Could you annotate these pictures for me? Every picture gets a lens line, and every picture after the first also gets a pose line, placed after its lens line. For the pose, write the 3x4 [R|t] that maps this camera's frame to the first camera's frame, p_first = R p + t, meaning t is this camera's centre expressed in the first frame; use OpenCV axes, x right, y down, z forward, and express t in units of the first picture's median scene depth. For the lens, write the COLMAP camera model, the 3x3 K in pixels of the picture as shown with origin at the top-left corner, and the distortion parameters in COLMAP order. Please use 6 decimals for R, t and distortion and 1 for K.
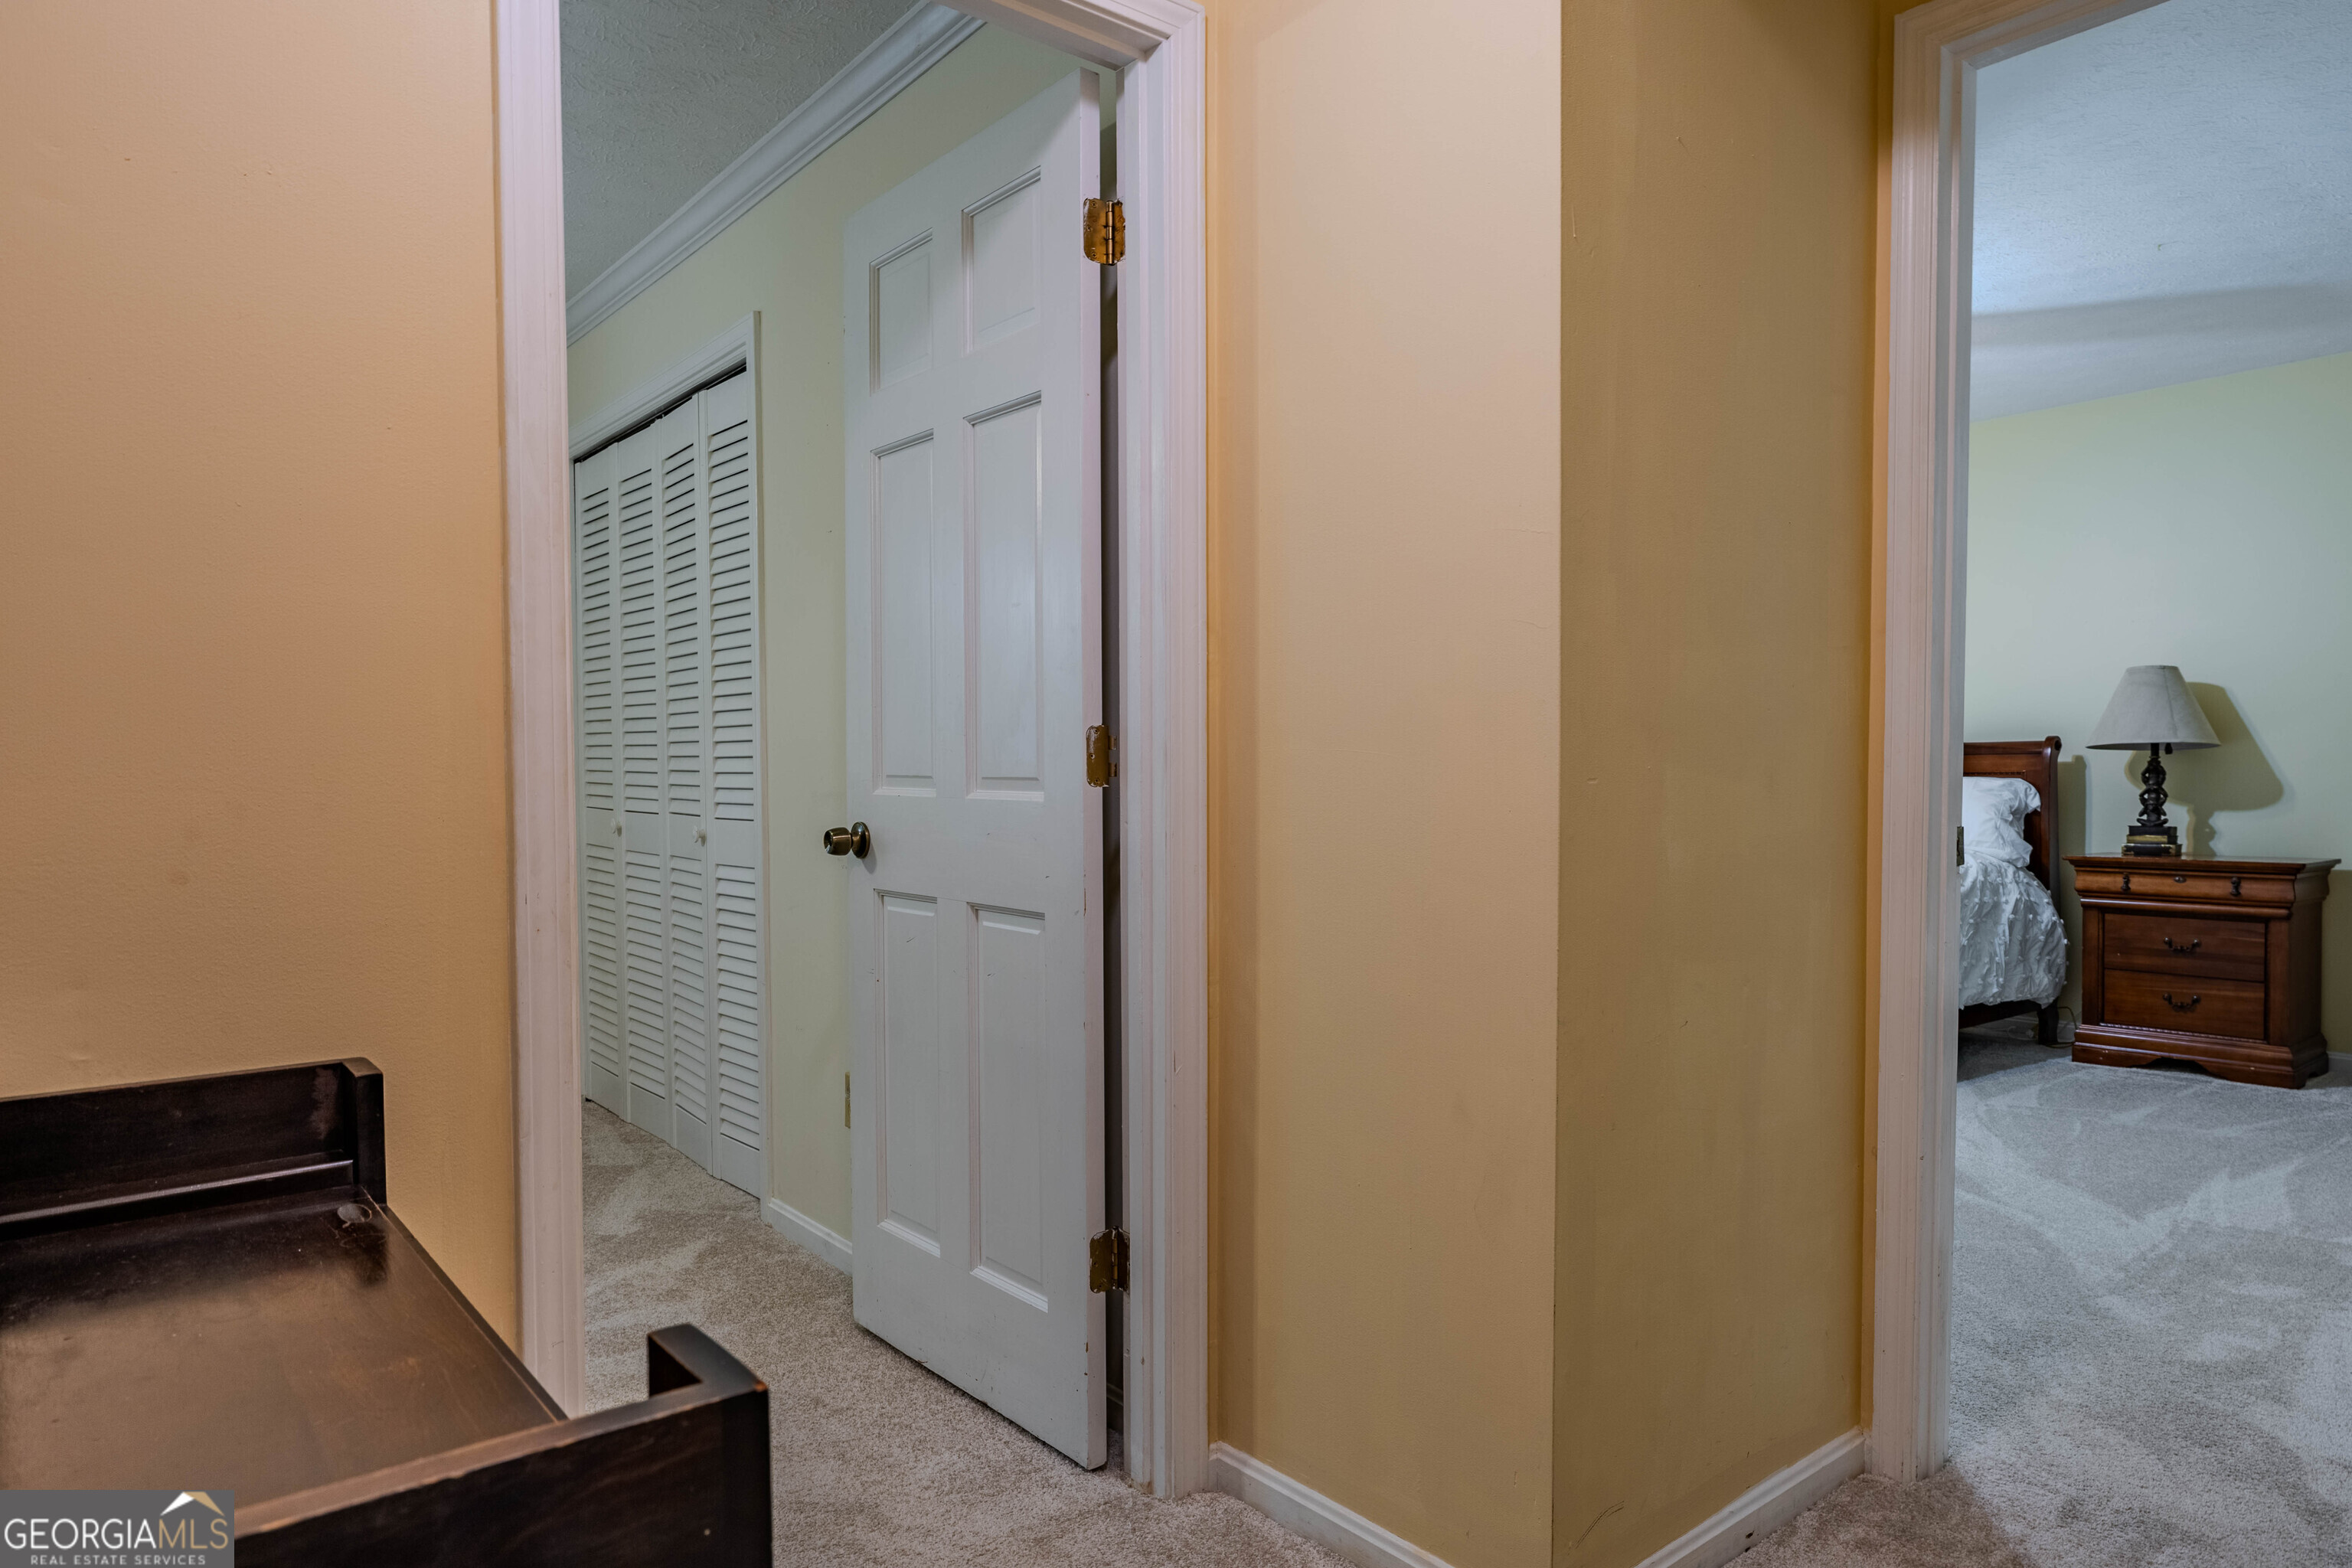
lens RADIAL K [[1454.0, 0, 1182.7], [0, 1454.0, 794.1], [0, 0, 1]] dist [0.003547, 0.001303]
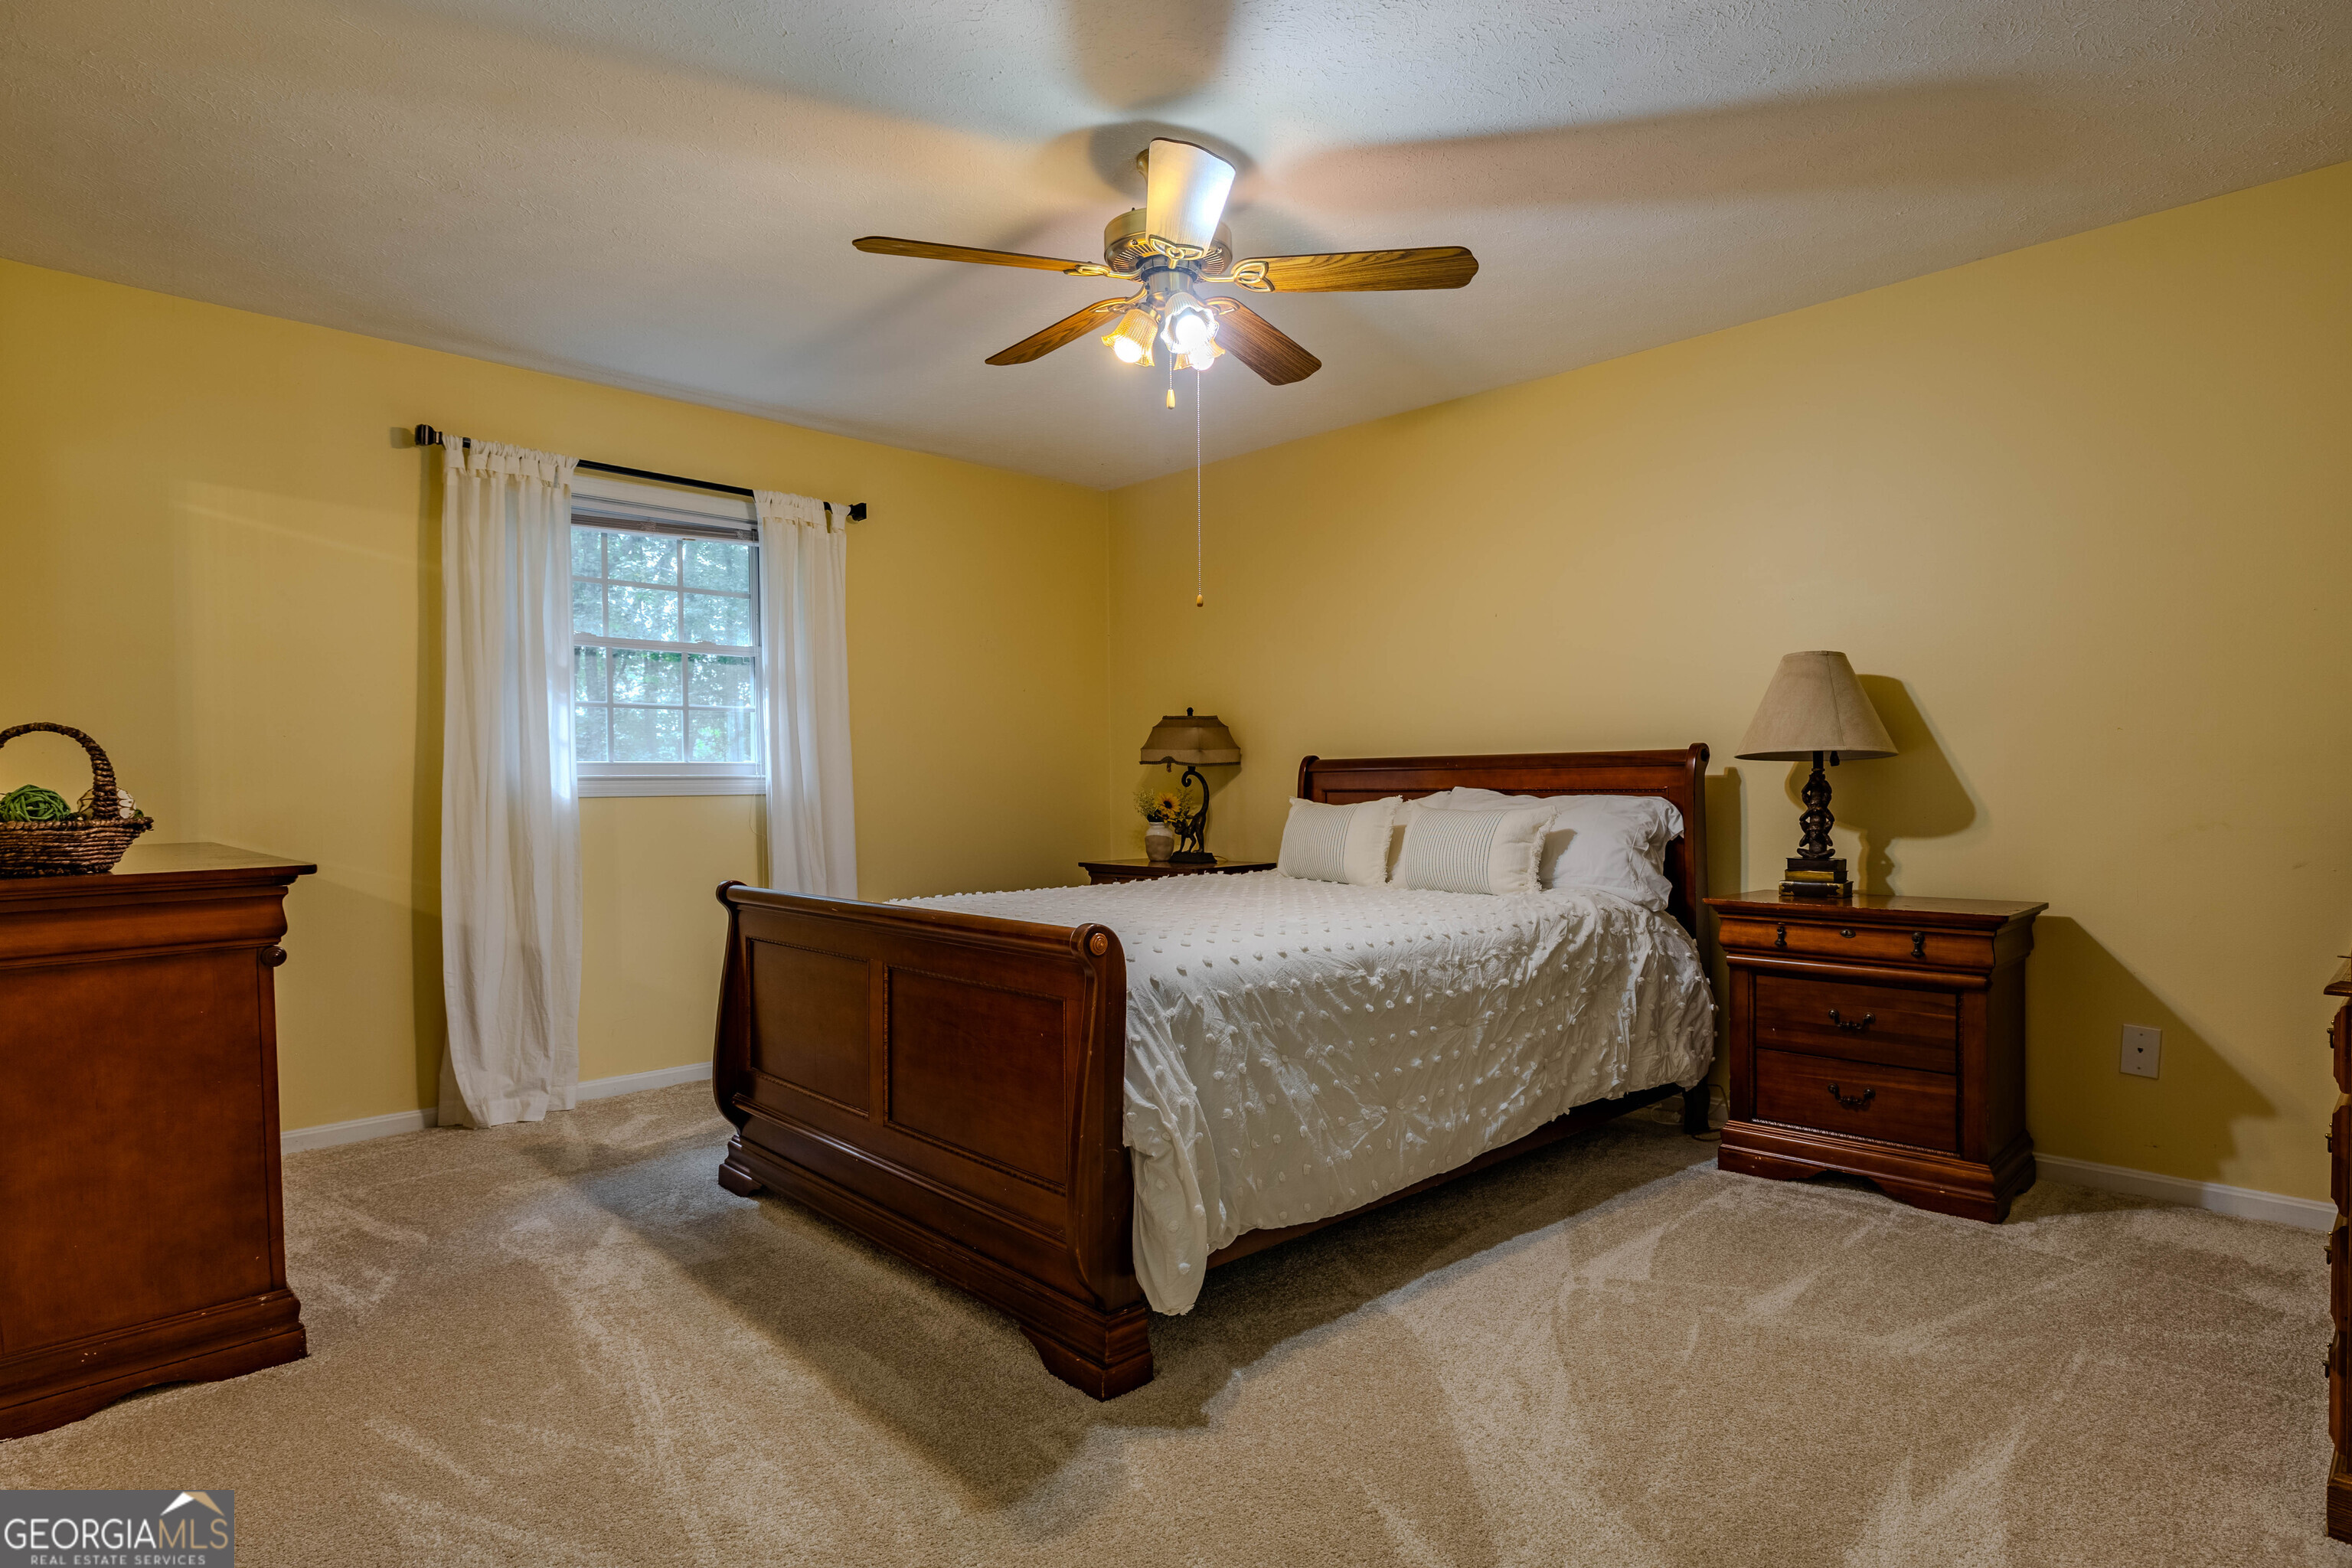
lens RADIAL K [[1229.7, 0, 1167.9], [0, 1229.7, 782.3], [0, 0, 1]] dist [-0.004024, 0.002540]
pose [[0.997038, -0.001727, 0.076887, 0.273732], [0.002849, 0.999891, -0.014497, -0.010307], [-0.076853, 0.014673, 0.996934, 0.377099]]
